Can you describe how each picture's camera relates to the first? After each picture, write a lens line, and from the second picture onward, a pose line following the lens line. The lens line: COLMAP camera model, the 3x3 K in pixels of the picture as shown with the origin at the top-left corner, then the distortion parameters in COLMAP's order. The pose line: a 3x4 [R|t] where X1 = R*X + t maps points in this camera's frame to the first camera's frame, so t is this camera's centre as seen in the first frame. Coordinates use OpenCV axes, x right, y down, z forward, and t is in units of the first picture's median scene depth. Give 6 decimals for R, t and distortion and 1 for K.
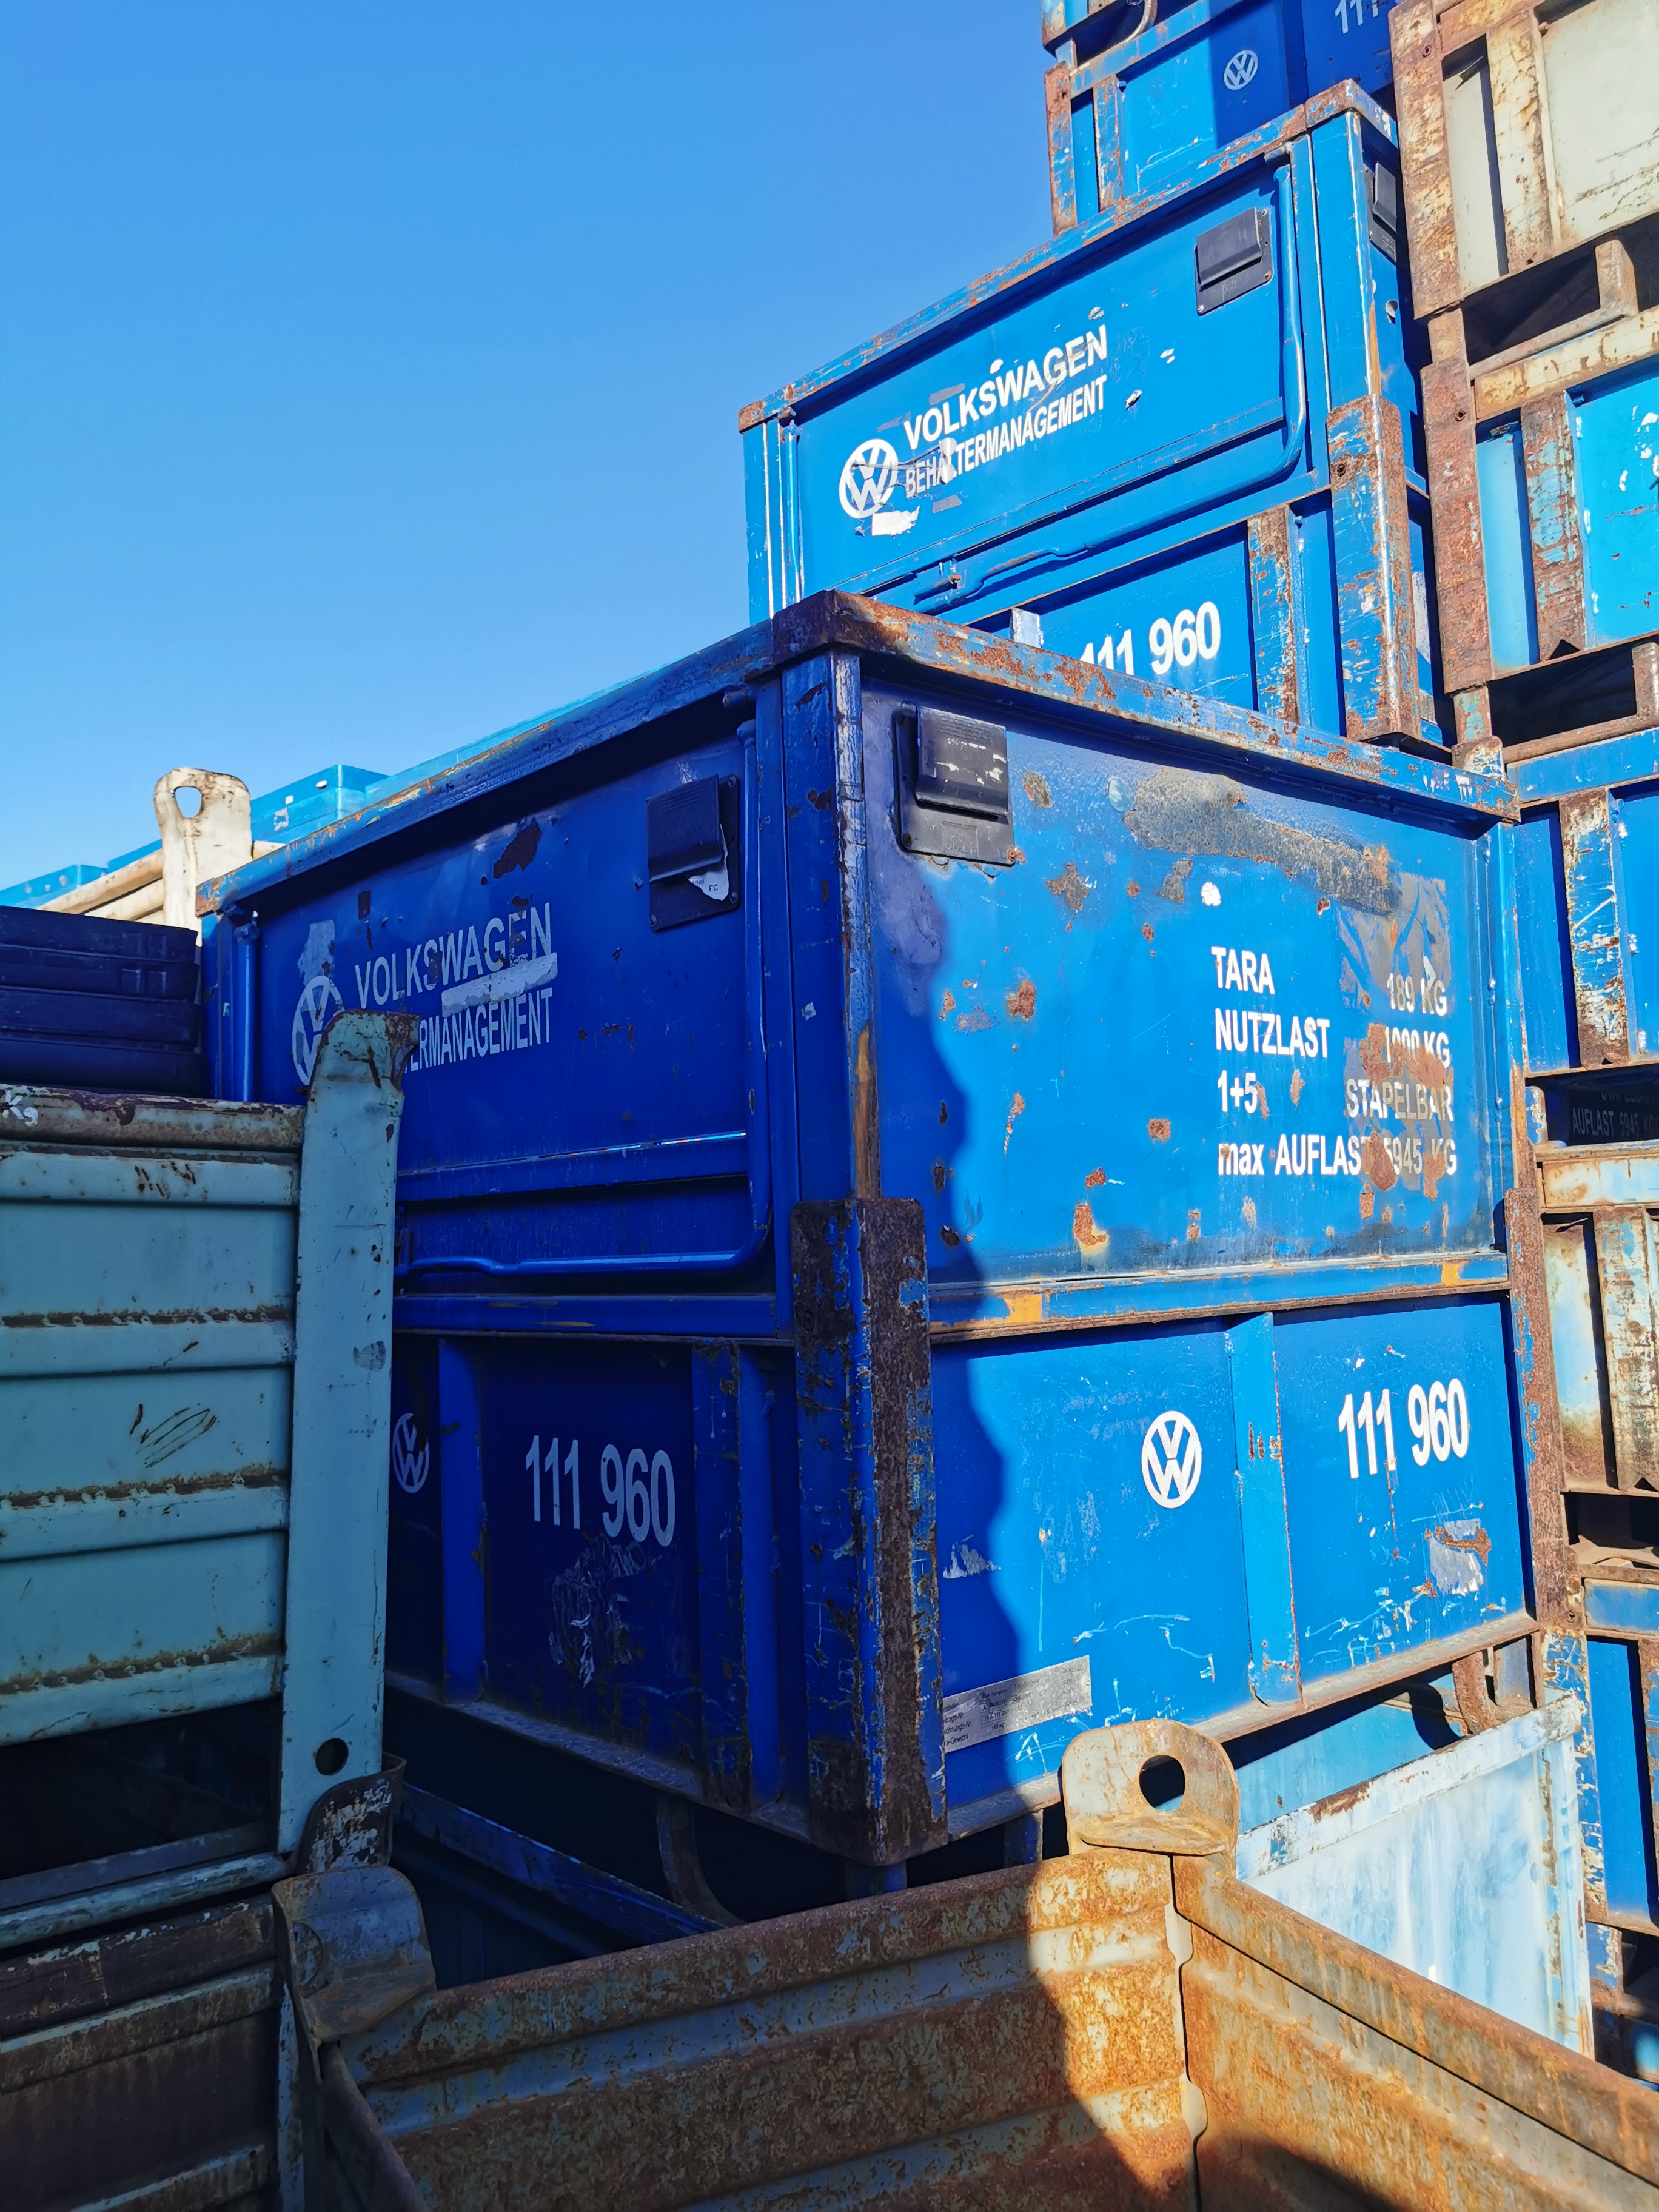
lens RADIAL K [[1798.8, 0, 829.6], [0, 1798.8, 1094.2], [0, 0, 1]] dist [0.097691, -0.102031]
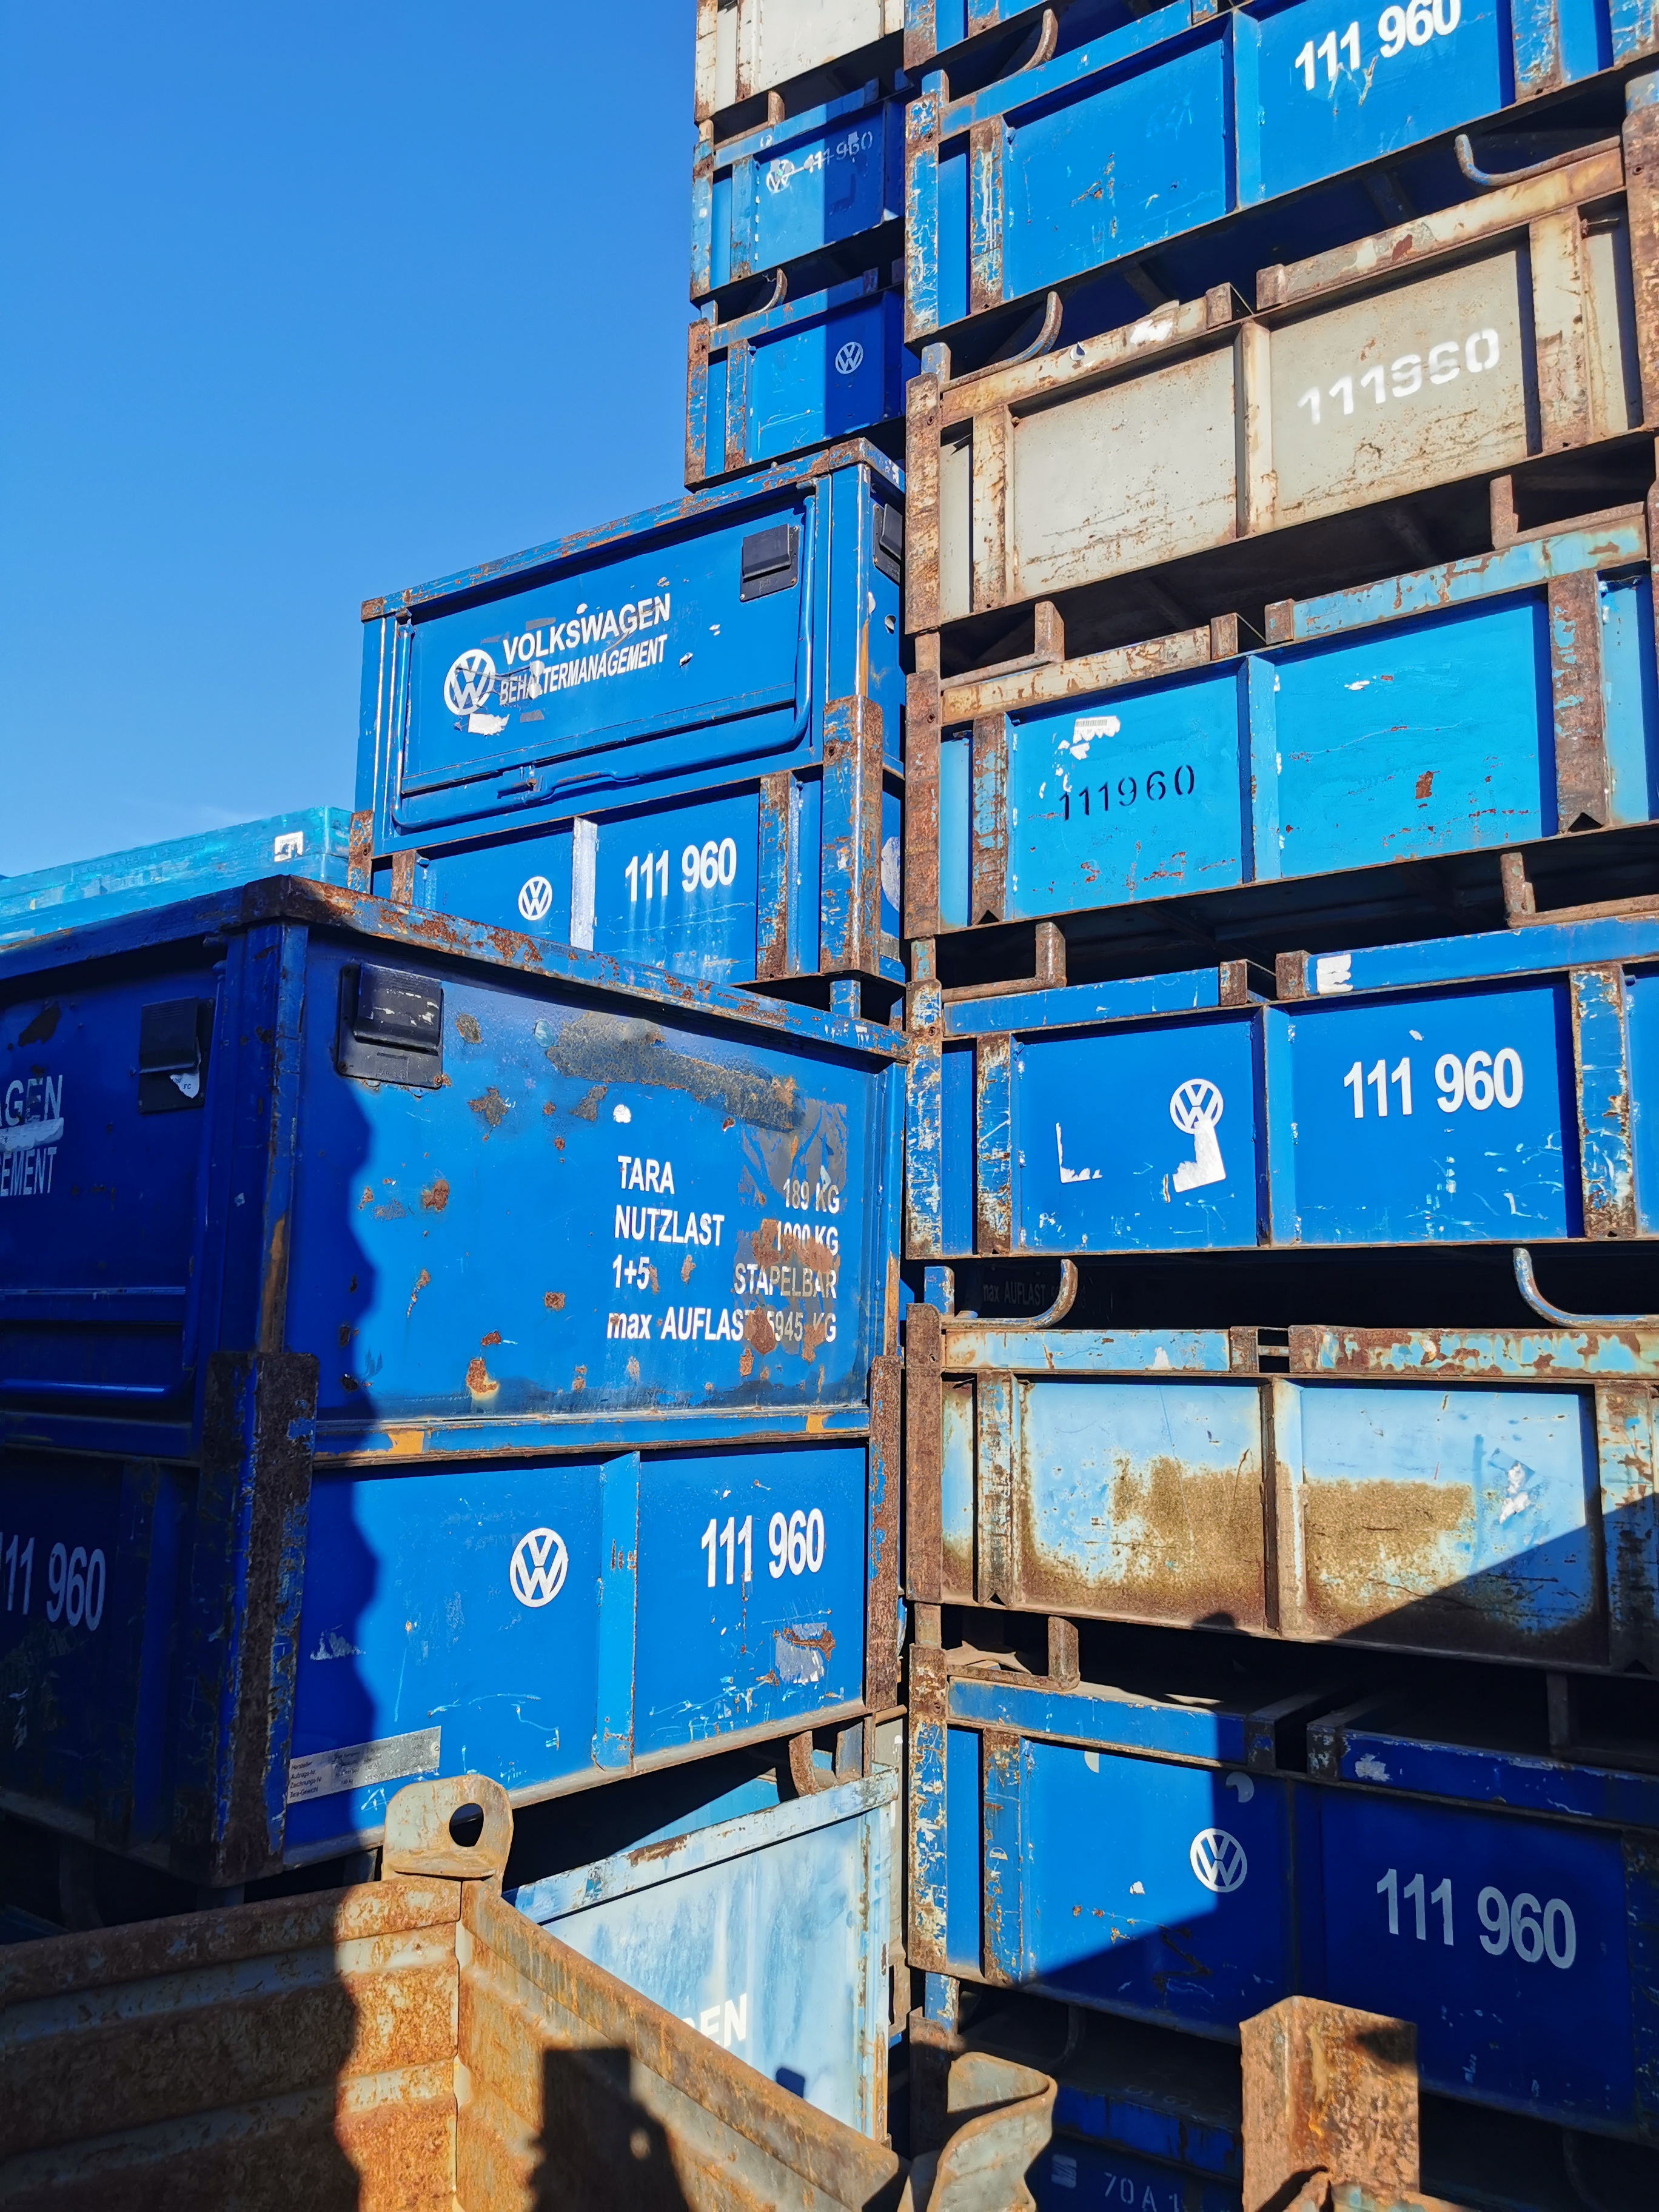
lens RADIAL K [[1798.8, 0, 829.6], [0, 1798.8, 1094.2], [0, 0, 1]] dist [0.097691, -0.102031]
pose [[0.983029, 0.082398, 0.163905, 0.129513], [-0.073574, 0.995531, -0.059208, -0.053573], [-0.168051, 0.046144, 0.984698, -0.234518]]
